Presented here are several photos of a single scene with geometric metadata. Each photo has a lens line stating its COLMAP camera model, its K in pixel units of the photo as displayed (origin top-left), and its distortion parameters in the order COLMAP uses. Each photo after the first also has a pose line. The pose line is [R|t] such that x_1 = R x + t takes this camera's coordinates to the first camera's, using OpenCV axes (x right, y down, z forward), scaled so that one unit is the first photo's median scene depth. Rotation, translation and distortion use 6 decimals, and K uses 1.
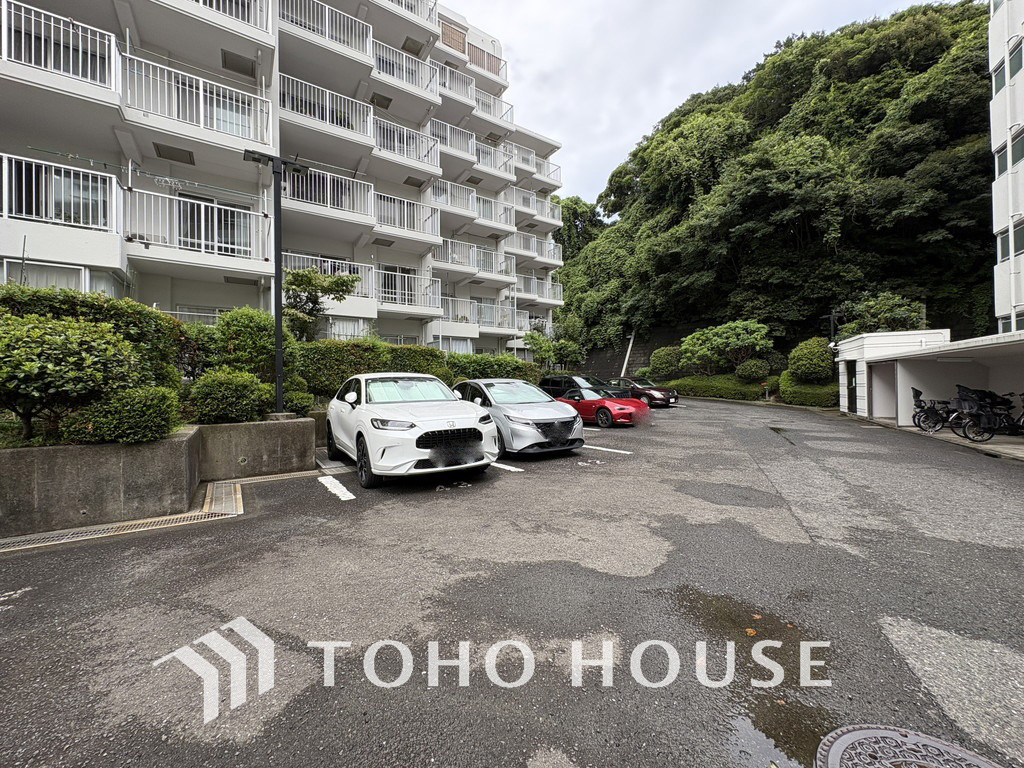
lens RADIAL K [[413.5, 0, 512.0], [0, 413.5, 384.0], [0, 0, 1]] dist [-0.001353, 0.000848]
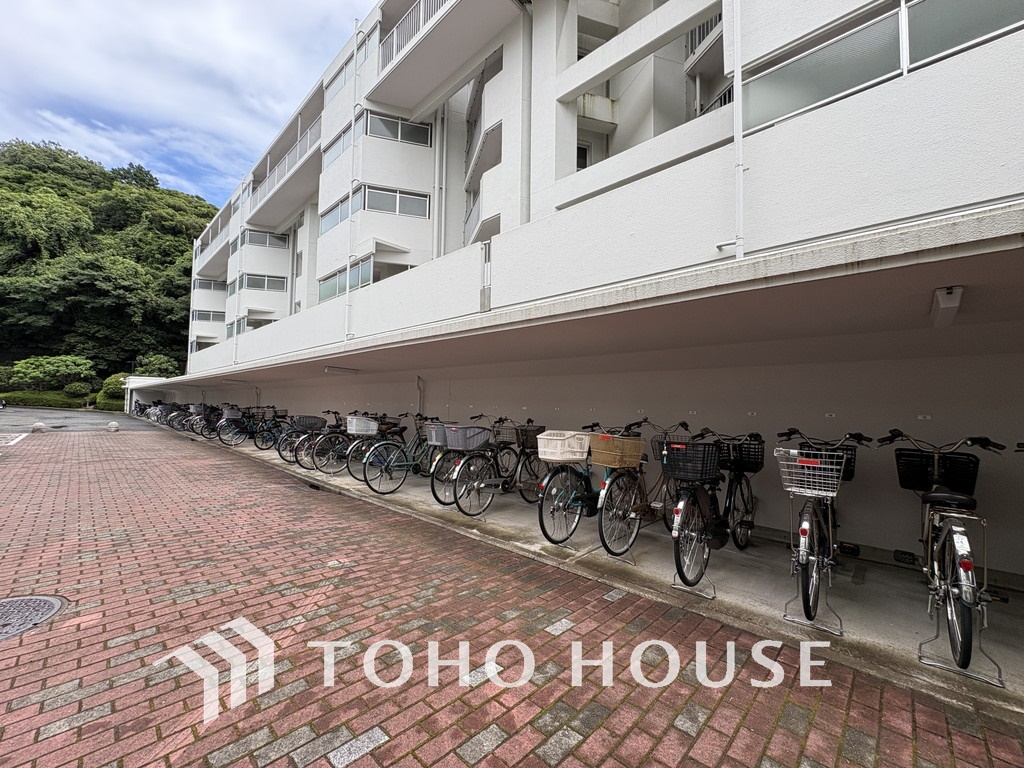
lens RADIAL K [[413.5, 0, 512.0], [0, 413.5, 384.0], [0, 0, 1]] dist [-0.001353, 0.000848]
pose [[0.301441, 0.065169, 0.951255, -0.388866], [-0.021483, 0.997872, -0.061555, 0.008139], [-0.953243, -0.001881, 0.302199, -0.980731]]
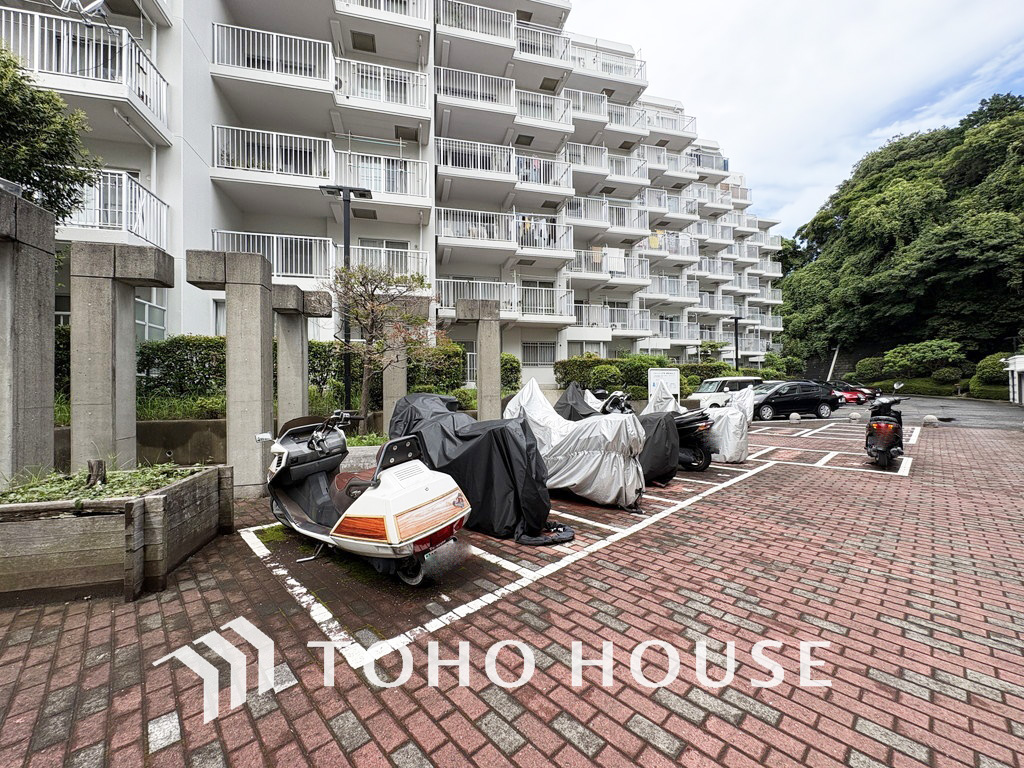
lens RADIAL K [[413.5, 0, 512.0], [0, 413.5, 384.0], [0, 0, 1]] dist [-0.001353, 0.000848]
pose [[0.943302, -0.000229, -0.331936, -0.341746], [-0.001379, 0.999988, -0.004607, 0.005886], [0.331933, 0.004804, 0.943291, -0.801391]]
